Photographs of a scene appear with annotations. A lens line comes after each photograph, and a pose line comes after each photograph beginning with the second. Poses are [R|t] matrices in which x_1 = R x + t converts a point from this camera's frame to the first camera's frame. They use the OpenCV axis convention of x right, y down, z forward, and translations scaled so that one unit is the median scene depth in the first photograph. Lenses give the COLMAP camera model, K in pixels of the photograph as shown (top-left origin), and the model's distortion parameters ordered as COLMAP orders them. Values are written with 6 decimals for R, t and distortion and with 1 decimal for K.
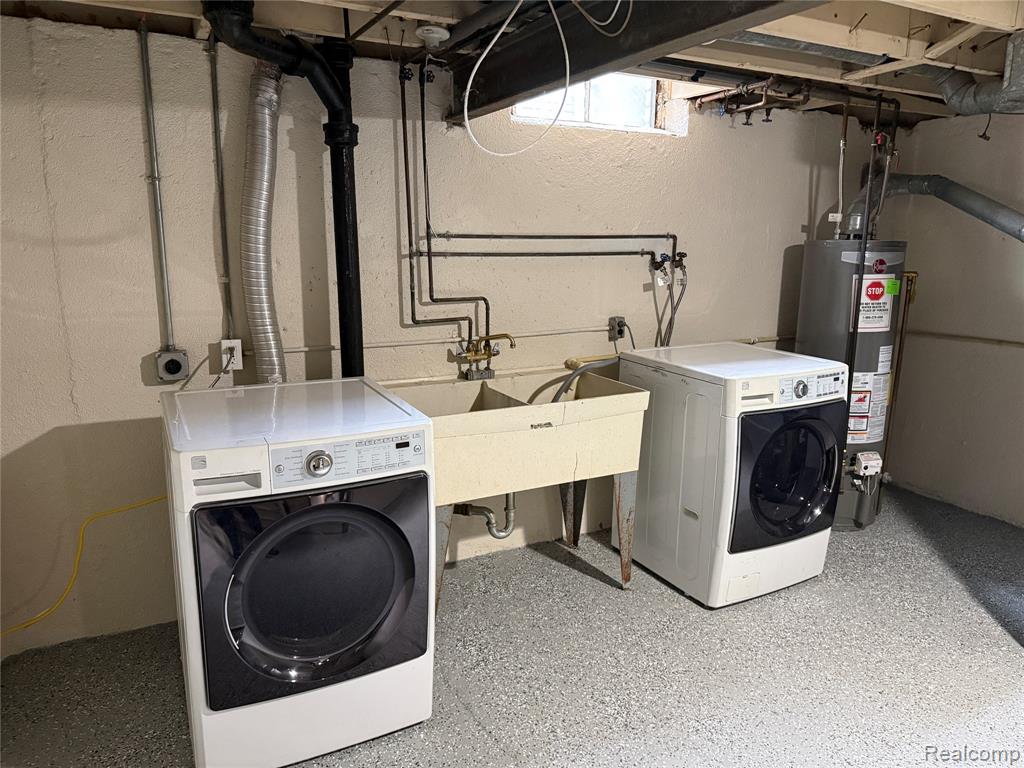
lens RADIAL K [[727.1, 0, 510.5], [0, 727.1, 397.7], [0, 0, 1]] dist [0.055088, -0.070467]
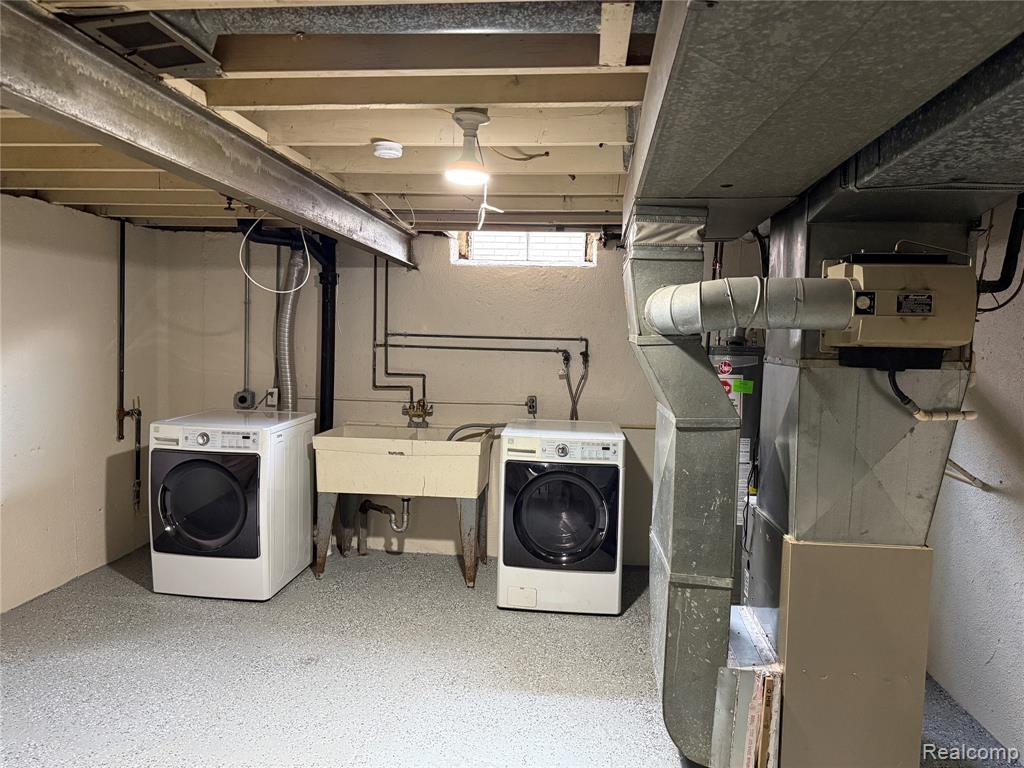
lens RADIAL K [[719.4, 0, 512.0], [0, 719.4, 384.0], [0, 0, 1]] dist [0.043236, -0.001838]
pose [[0.831122, 0.052462, -0.553609, 1.009102], [-0.141692, 0.982659, -0.119599, 0.038383], [0.537735, 0.177844, 0.824144, -0.152438]]
